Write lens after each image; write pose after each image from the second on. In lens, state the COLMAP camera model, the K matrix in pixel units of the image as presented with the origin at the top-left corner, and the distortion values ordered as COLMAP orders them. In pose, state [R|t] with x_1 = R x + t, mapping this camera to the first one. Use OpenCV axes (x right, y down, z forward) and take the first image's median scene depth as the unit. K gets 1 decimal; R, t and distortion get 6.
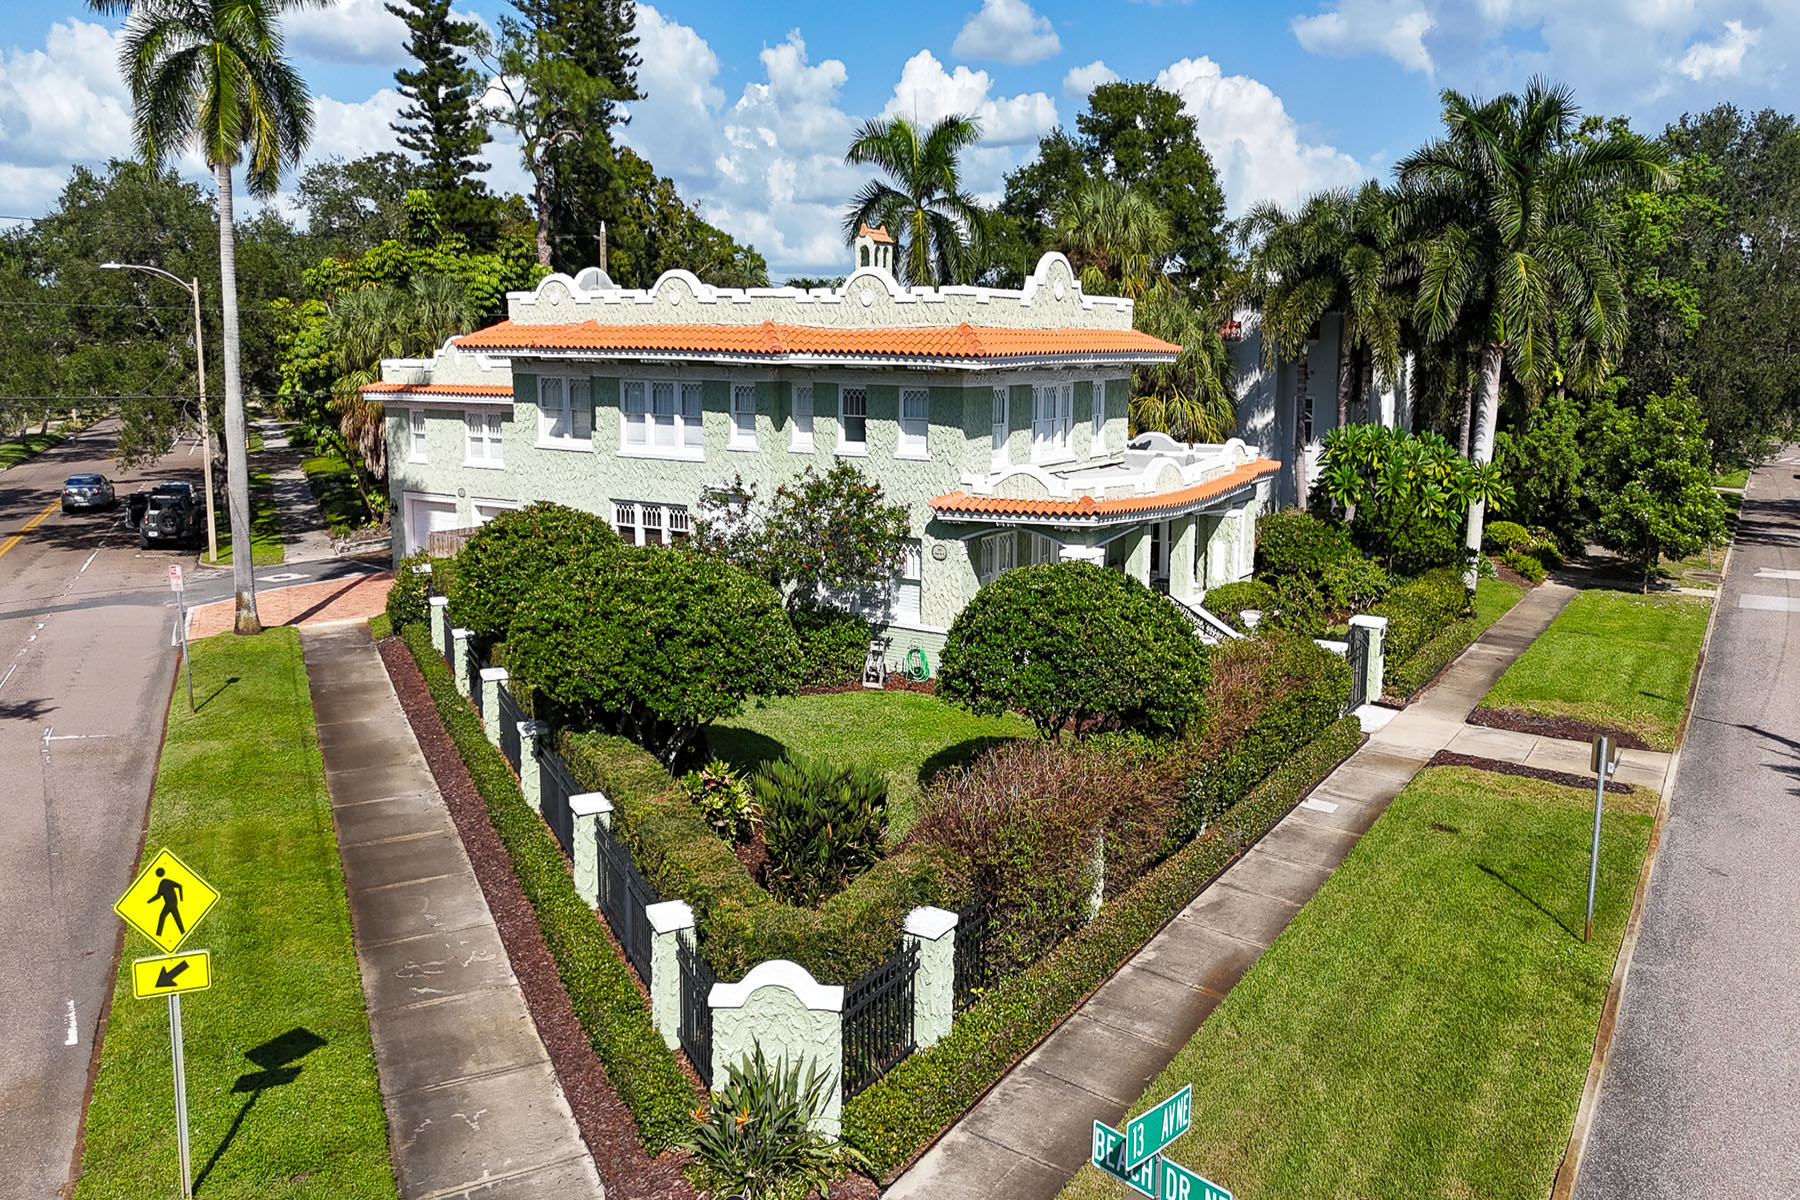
lens RADIAL K [[1303.9, 0, 900.0], [0, 1303.9, 600.0], [0, 0, 1]] dist [0.002571, 0.000496]
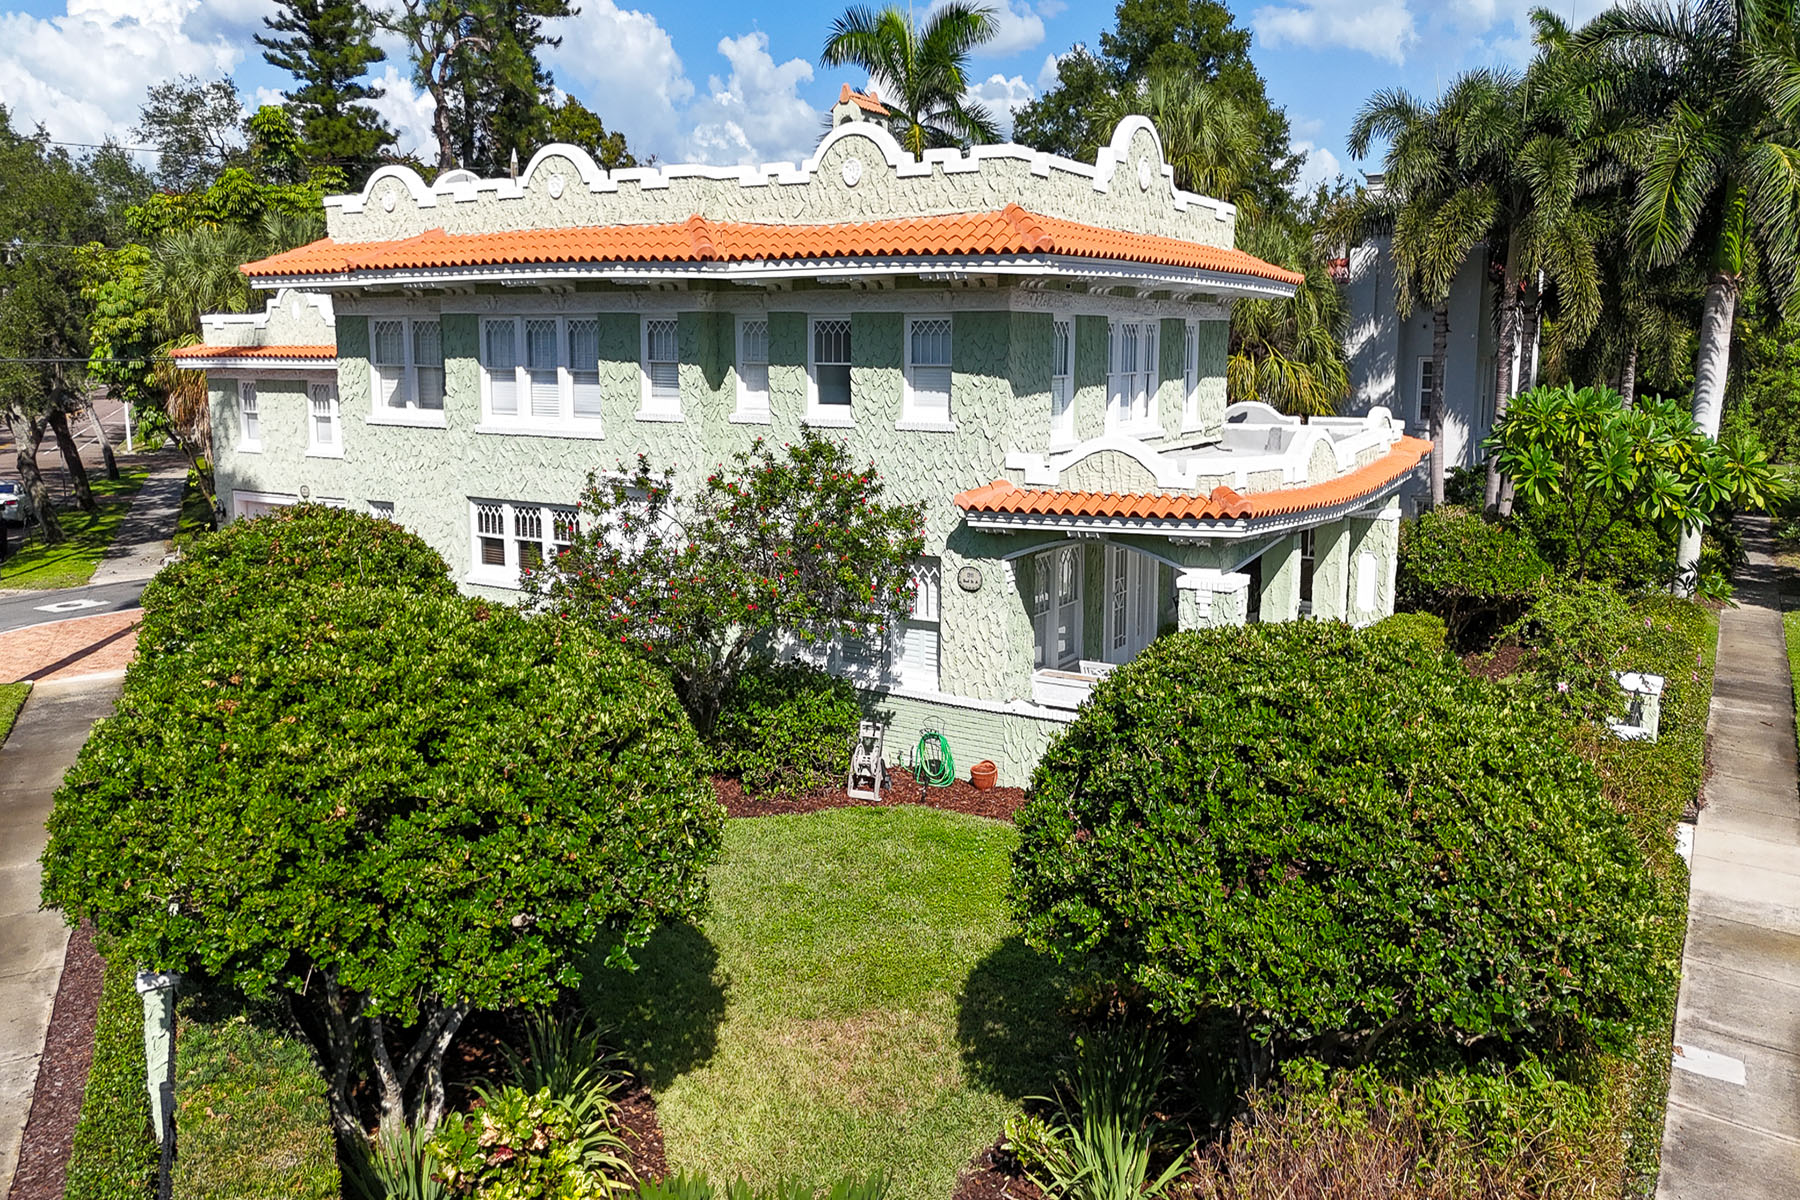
lens RADIAL K [[1342.6, 0, 893.1], [0, 1342.6, 573.9], [0, 0, 1]] dist [-0.000327, -0.001097]
pose [[0.999948, -0.005403, 0.008657, -0.011196], [0.005595, 0.999735, -0.022311, -0.022950], [-0.008534, 0.022358, 0.999714, 0.330948]]
